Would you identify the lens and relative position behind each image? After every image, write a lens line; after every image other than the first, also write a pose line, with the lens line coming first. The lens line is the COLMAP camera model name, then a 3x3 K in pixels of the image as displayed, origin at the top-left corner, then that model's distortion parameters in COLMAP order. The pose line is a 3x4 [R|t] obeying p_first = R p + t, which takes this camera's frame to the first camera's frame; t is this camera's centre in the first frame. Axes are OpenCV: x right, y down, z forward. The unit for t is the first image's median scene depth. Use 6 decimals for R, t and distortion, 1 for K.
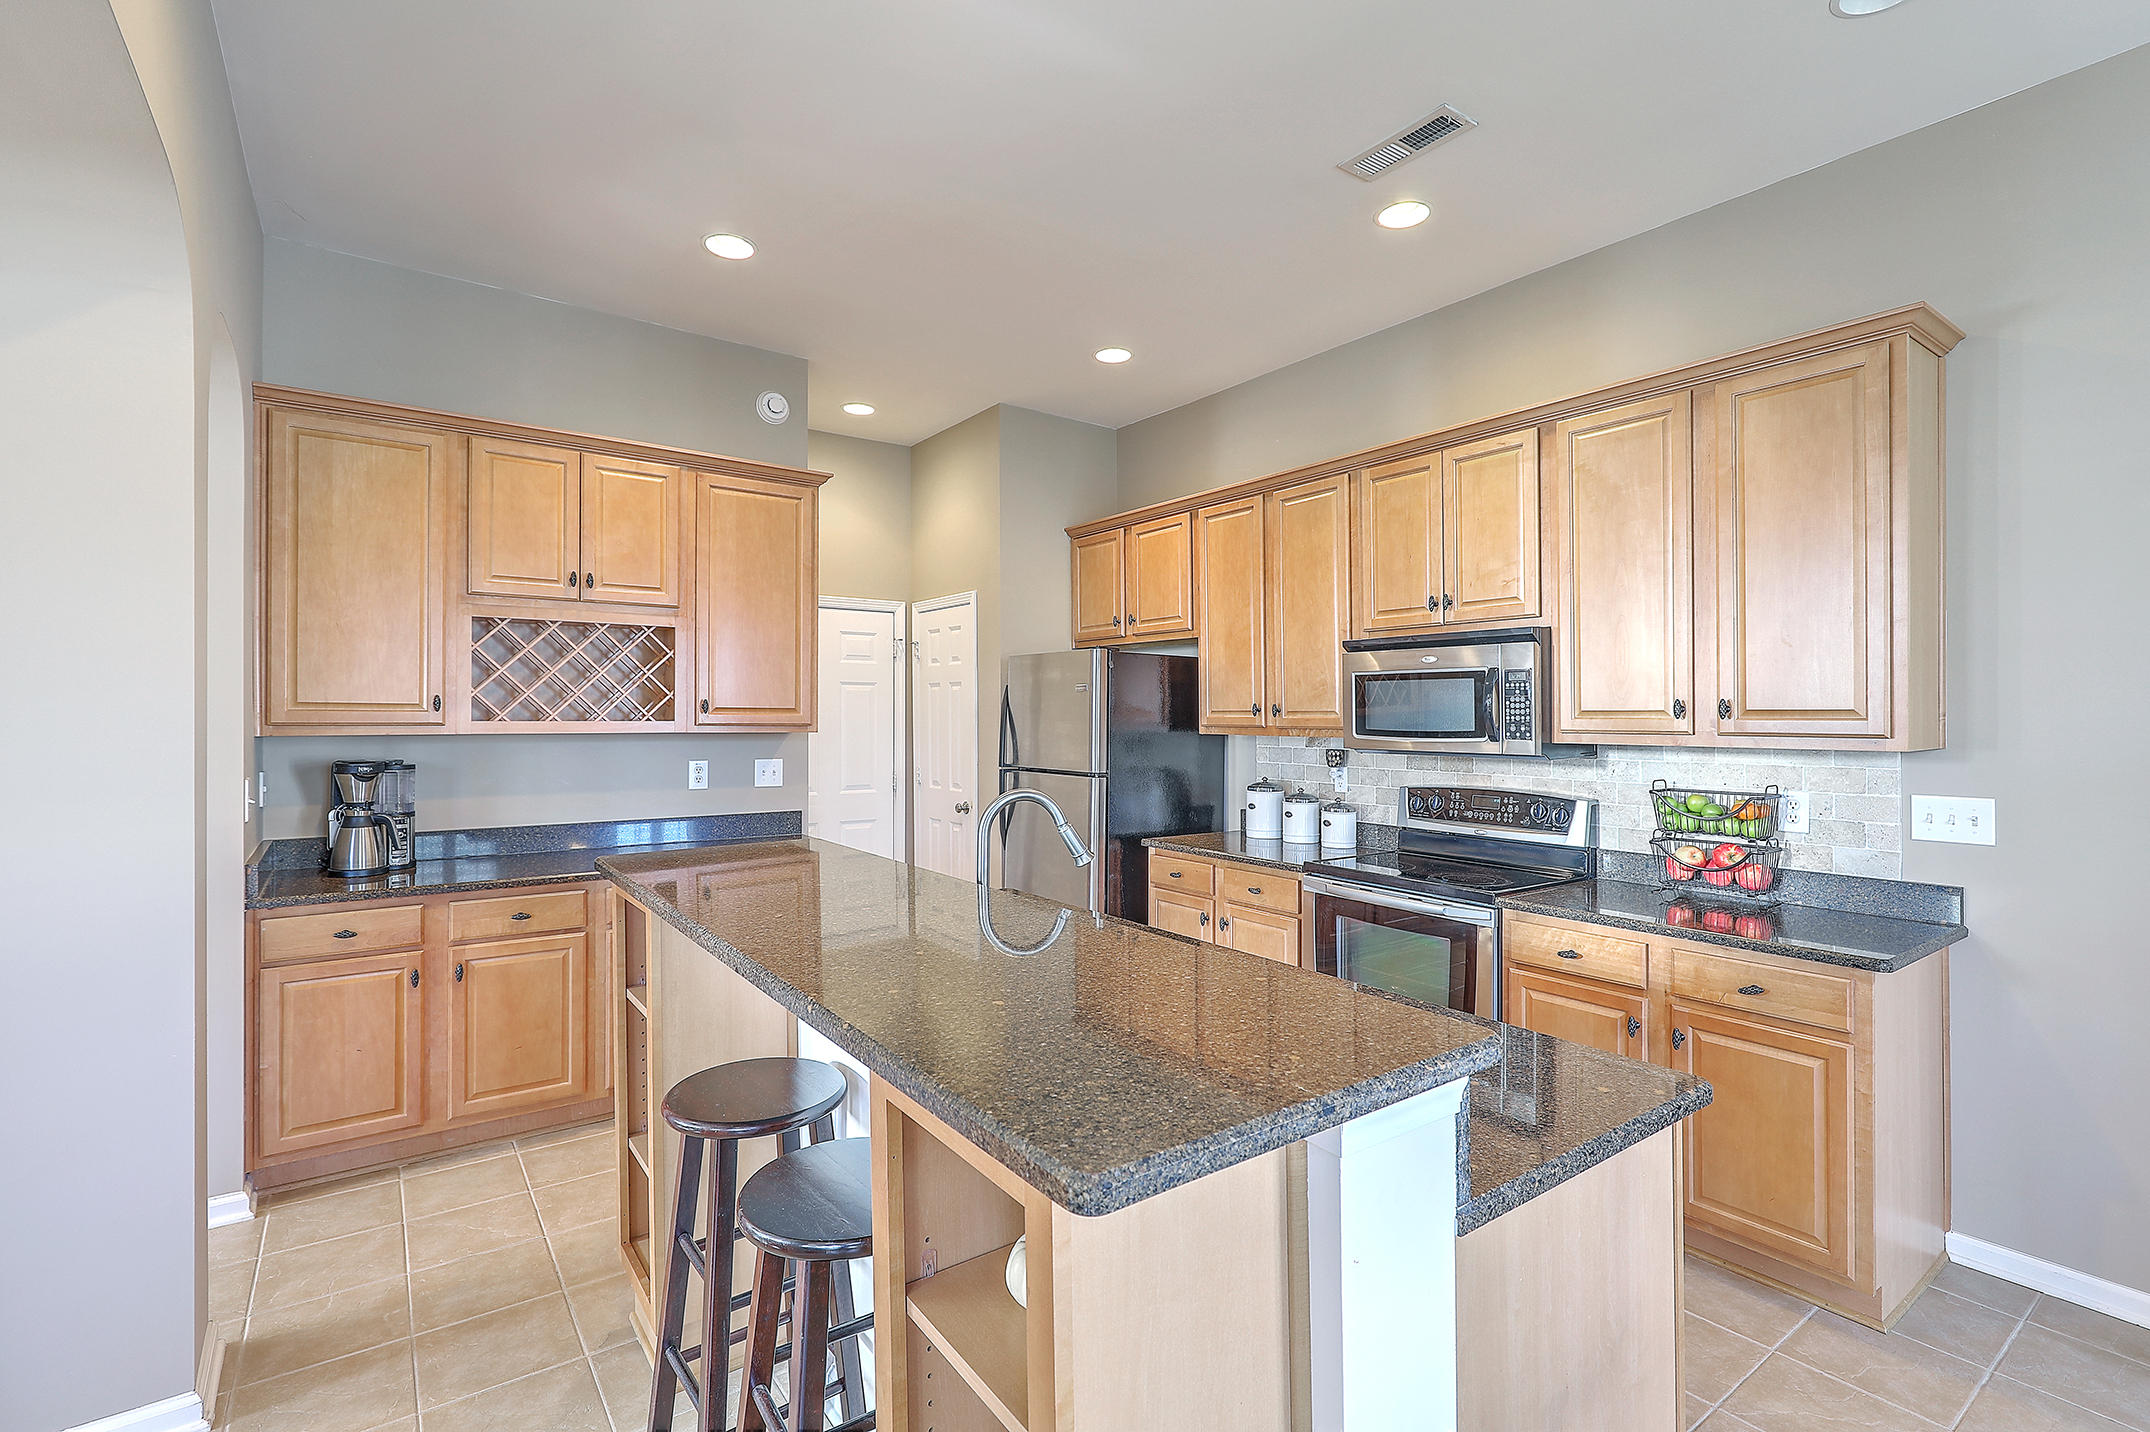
lens RADIAL K [[972.5, 0, 1092.4], [0, 972.5, 715.7], [0, 0, 1]] dist [0.000112, 0.001384]
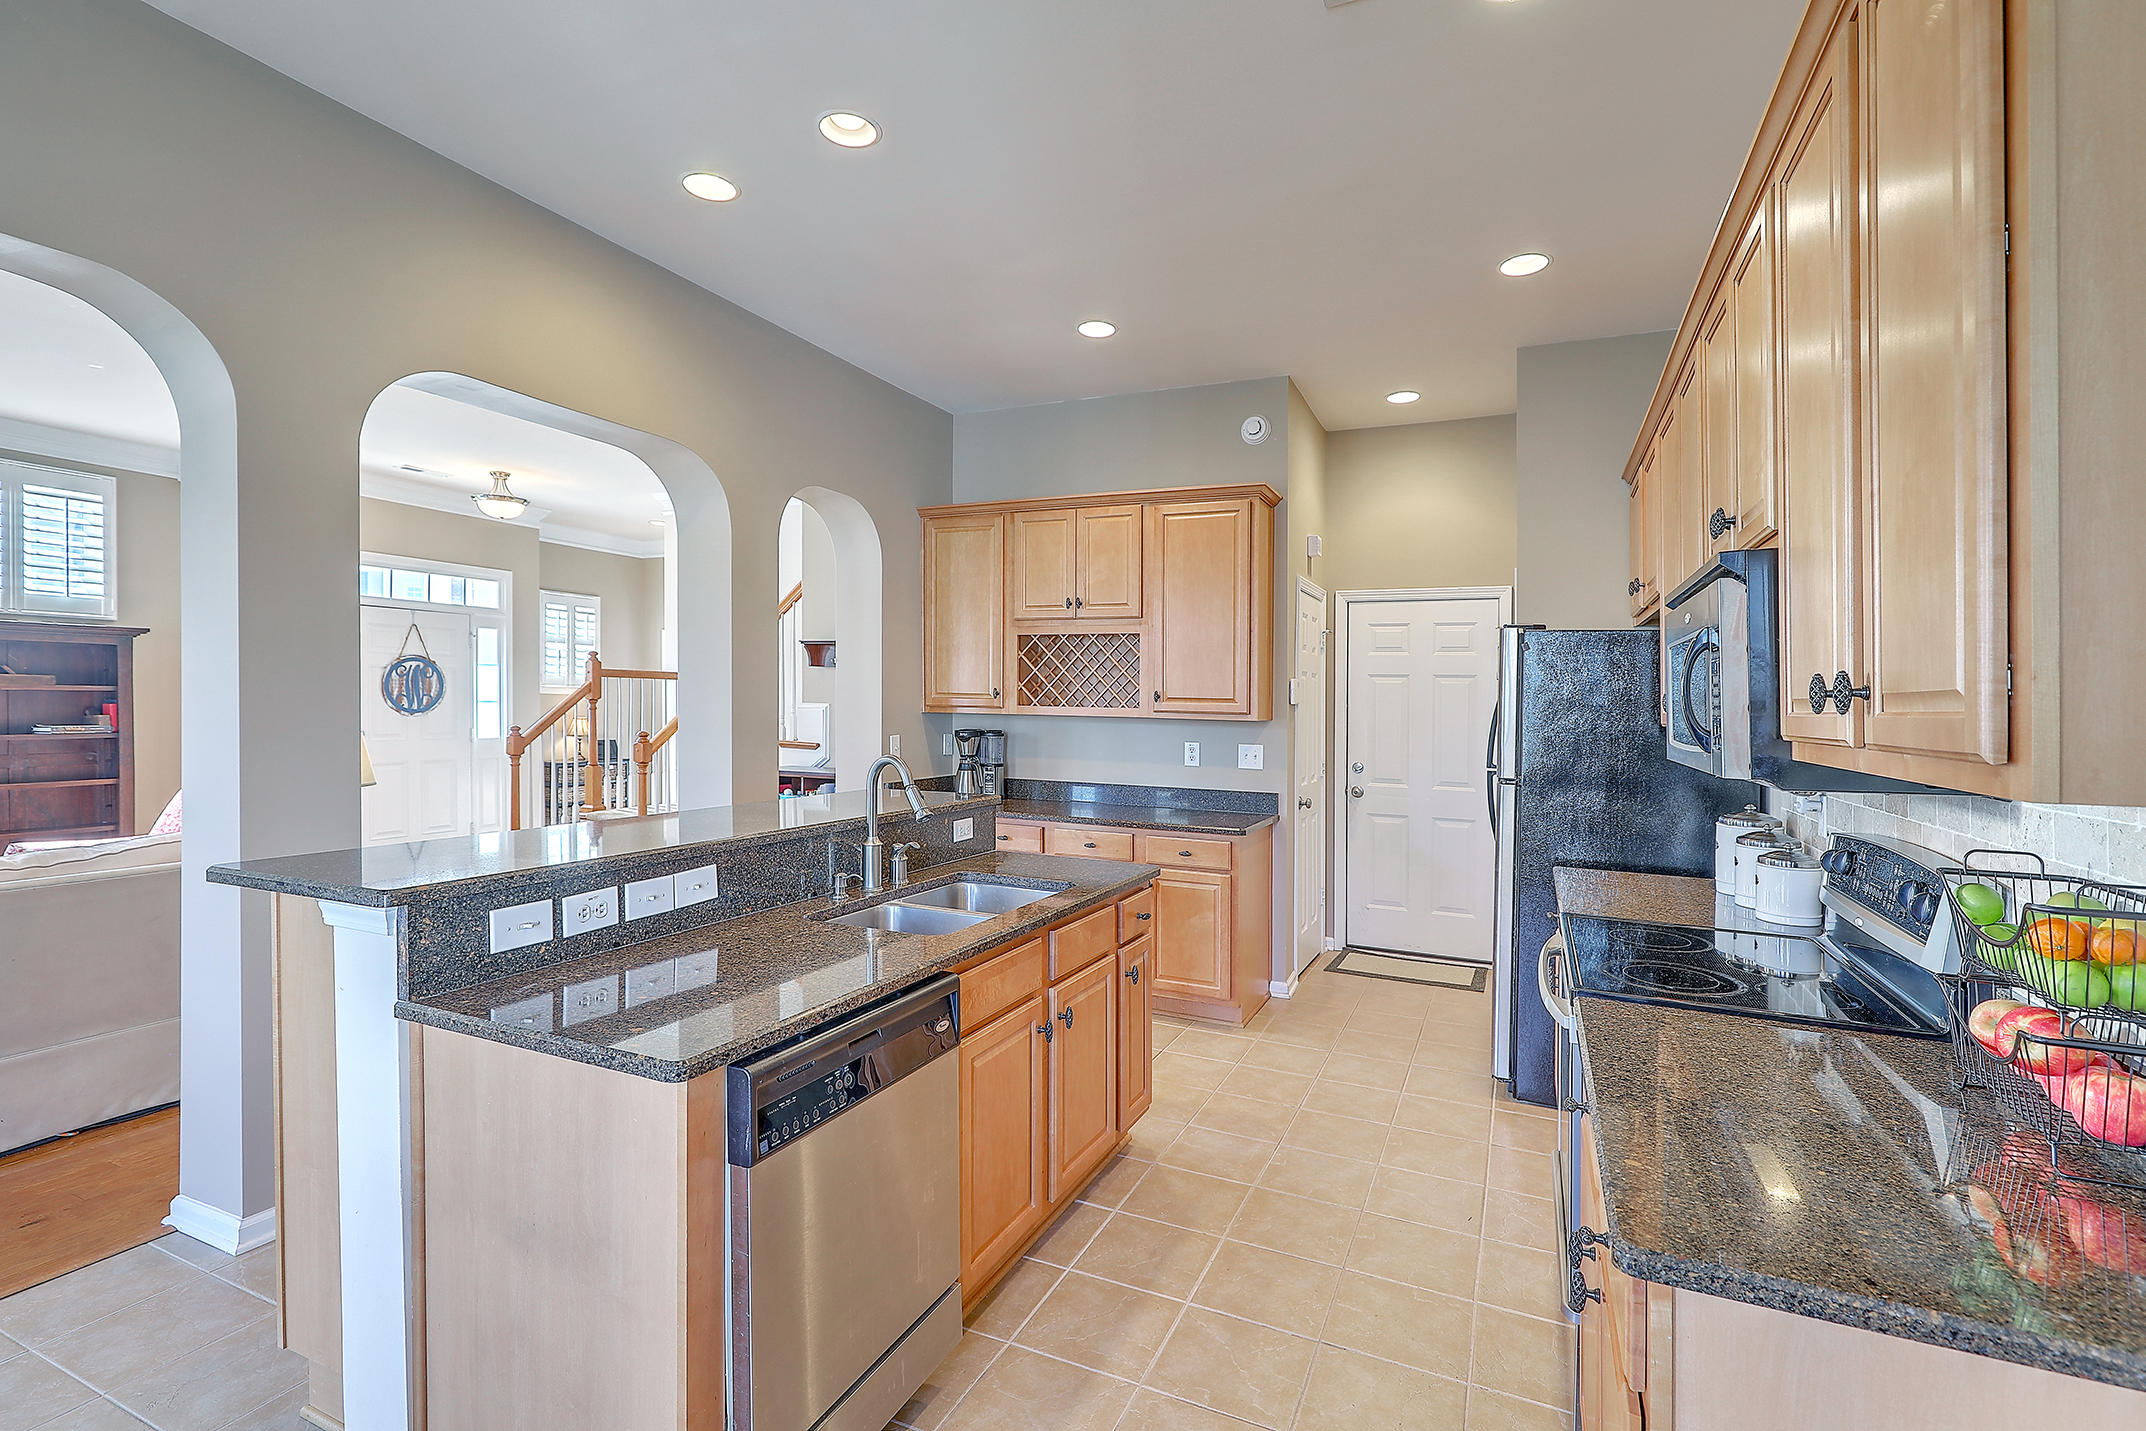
lens RADIAL K [[970.7, 0, 1086.8], [0, 970.7, 714.3], [0, 0, 1]] dist [0.000112, 0.001384]
pose [[0.490077, 0.015979, -0.871533, 0.670410], [-0.017583, 0.999810, 0.008444, 0.004450], [0.871502, 0.011186, 0.490264, 0.350910]]
